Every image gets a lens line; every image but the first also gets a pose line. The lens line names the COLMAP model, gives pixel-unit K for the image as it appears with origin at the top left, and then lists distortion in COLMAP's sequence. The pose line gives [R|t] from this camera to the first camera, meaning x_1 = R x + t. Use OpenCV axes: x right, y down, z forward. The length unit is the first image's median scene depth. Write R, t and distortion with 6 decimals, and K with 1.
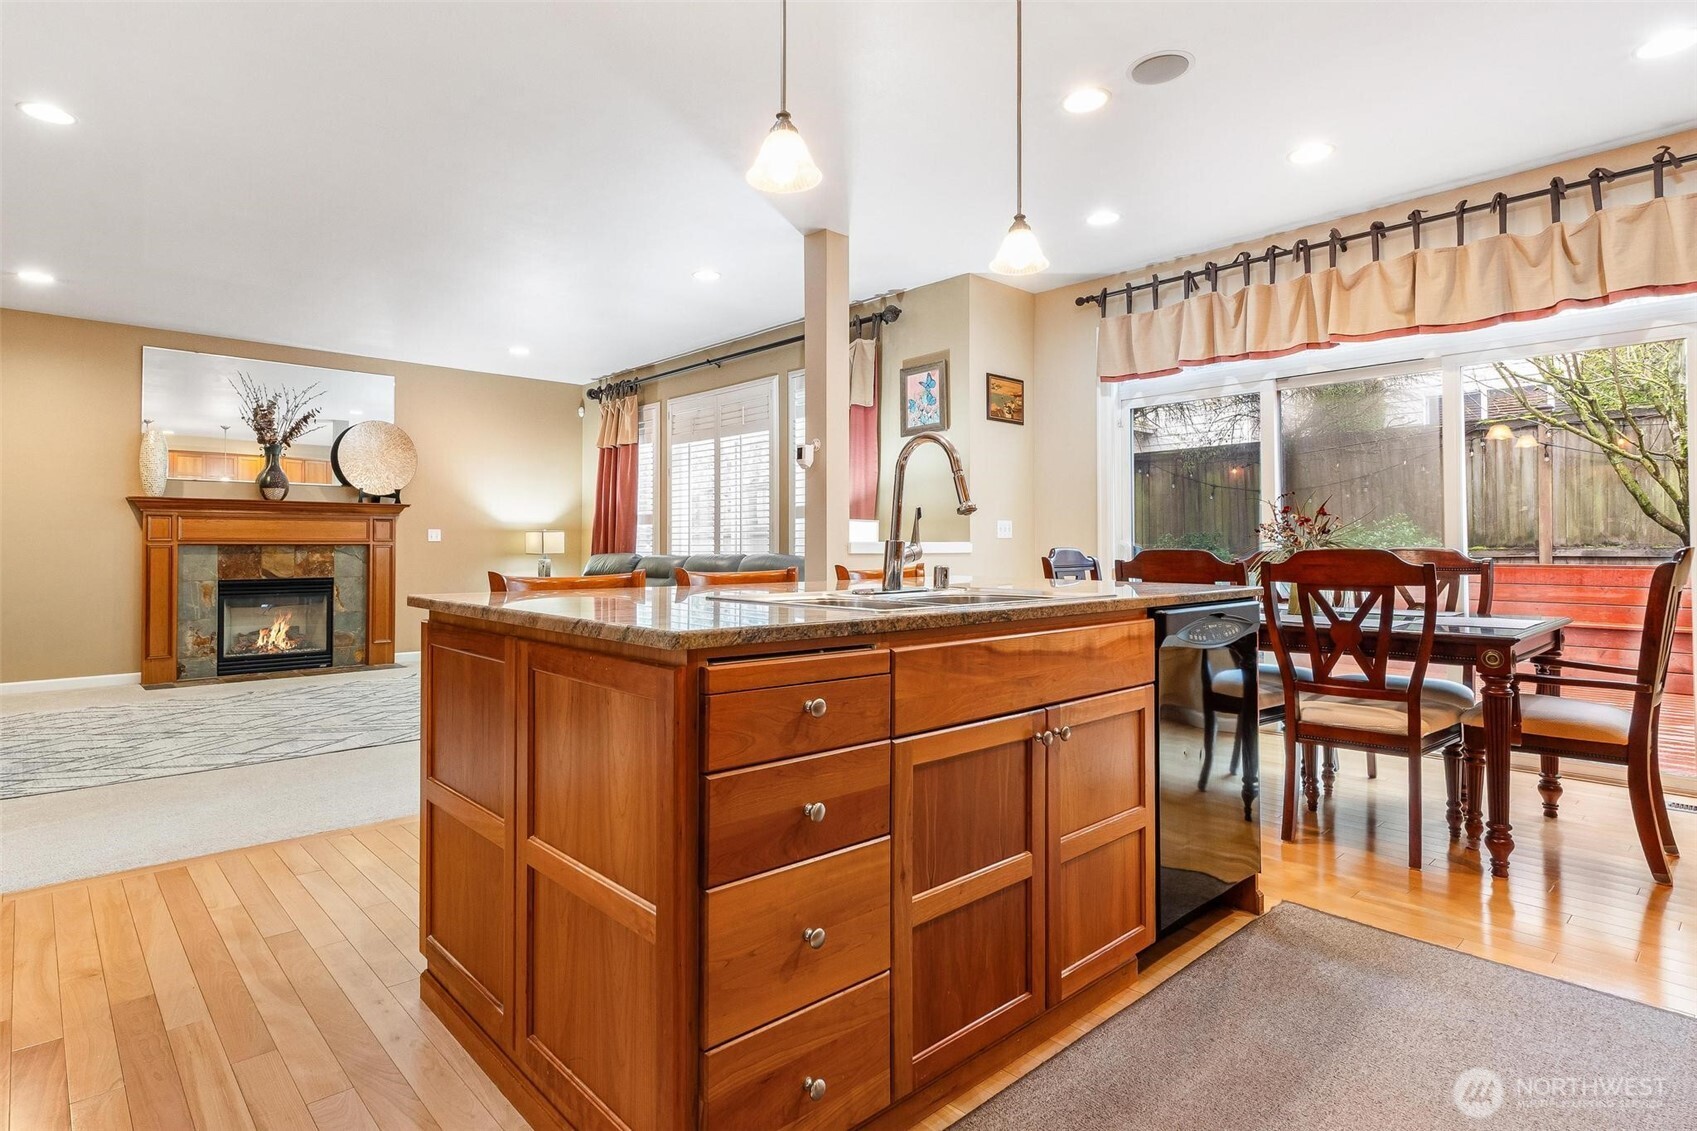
lens RADIAL K [[885.3, 0, 804.5], [0, 885.3, 533.1], [0, 0, 1]] dist [0.001445, 0.000763]
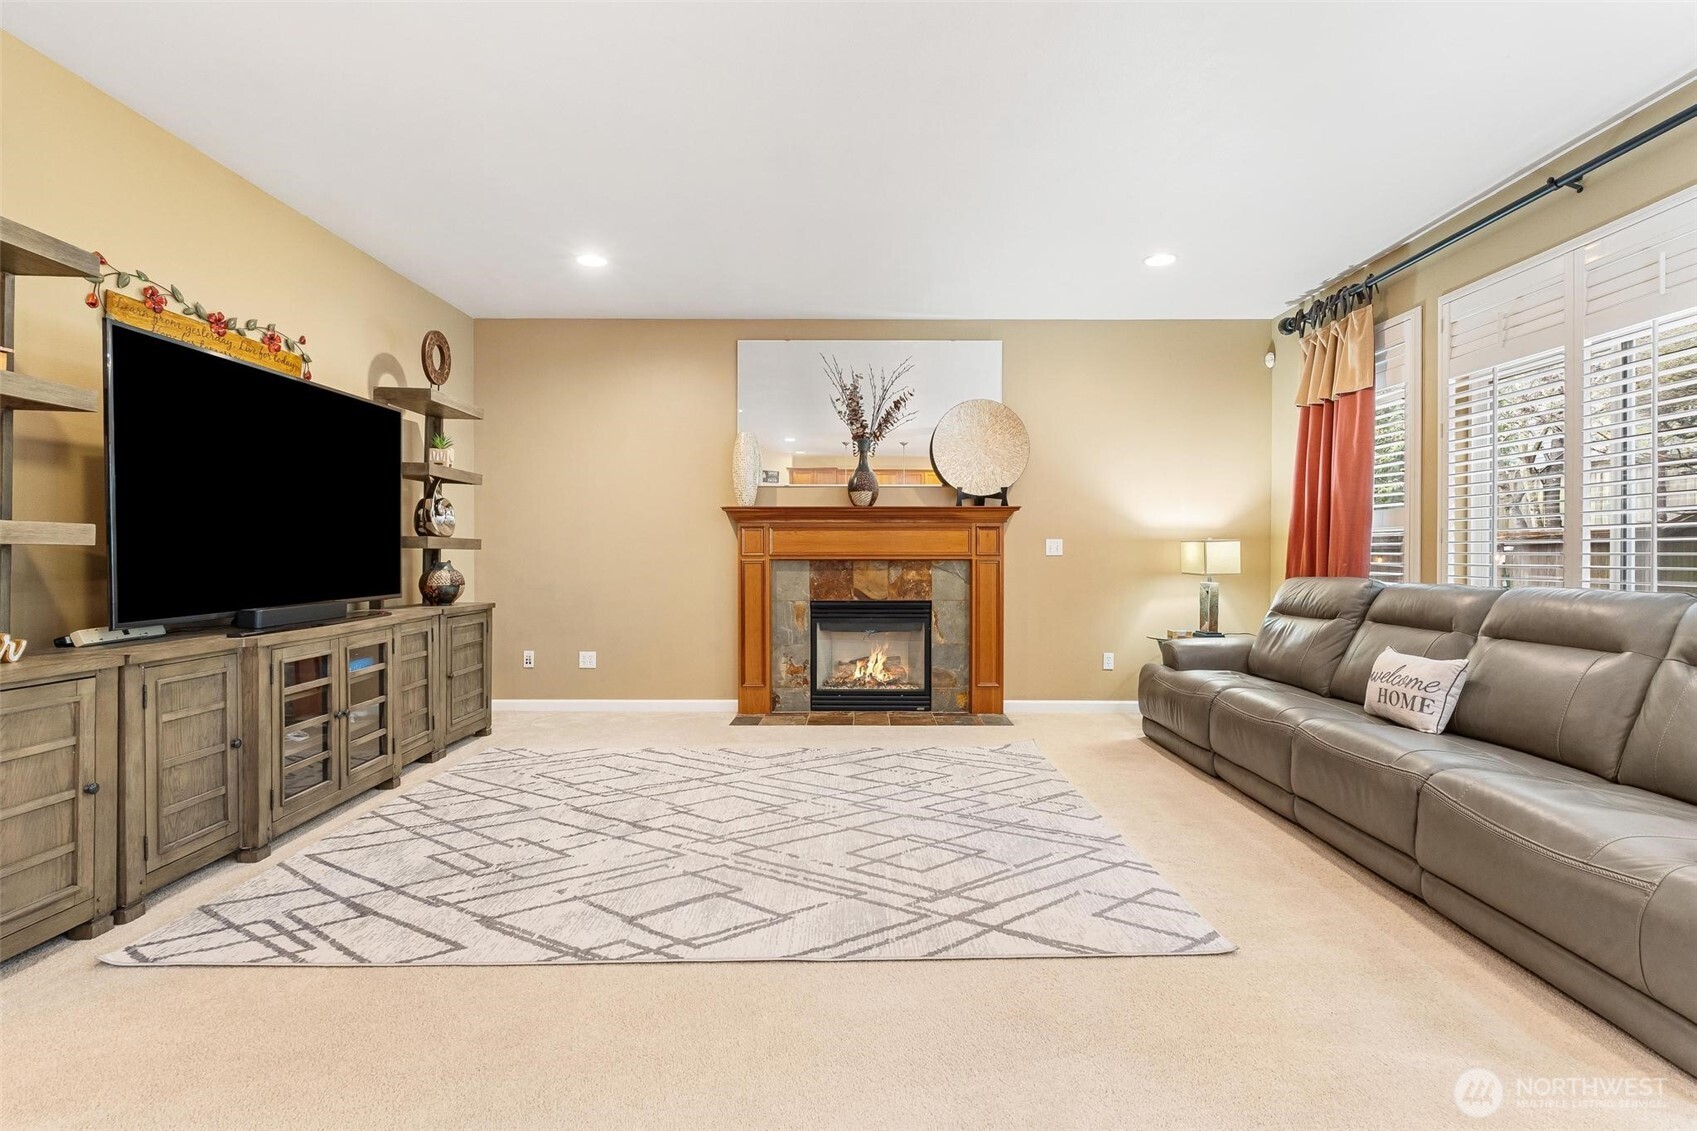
lens RADIAL K [[818.5, 0, 848.4], [0, 818.5, 558.6], [0, 0, 1]] dist [-0.003366, -0.002004]
pose [[0.742538, 0.005618, -0.669781, -0.091554], [0.008399, 0.999808, 0.017697, -0.001614], [0.669752, -0.018766, 0.742348, 0.400300]]
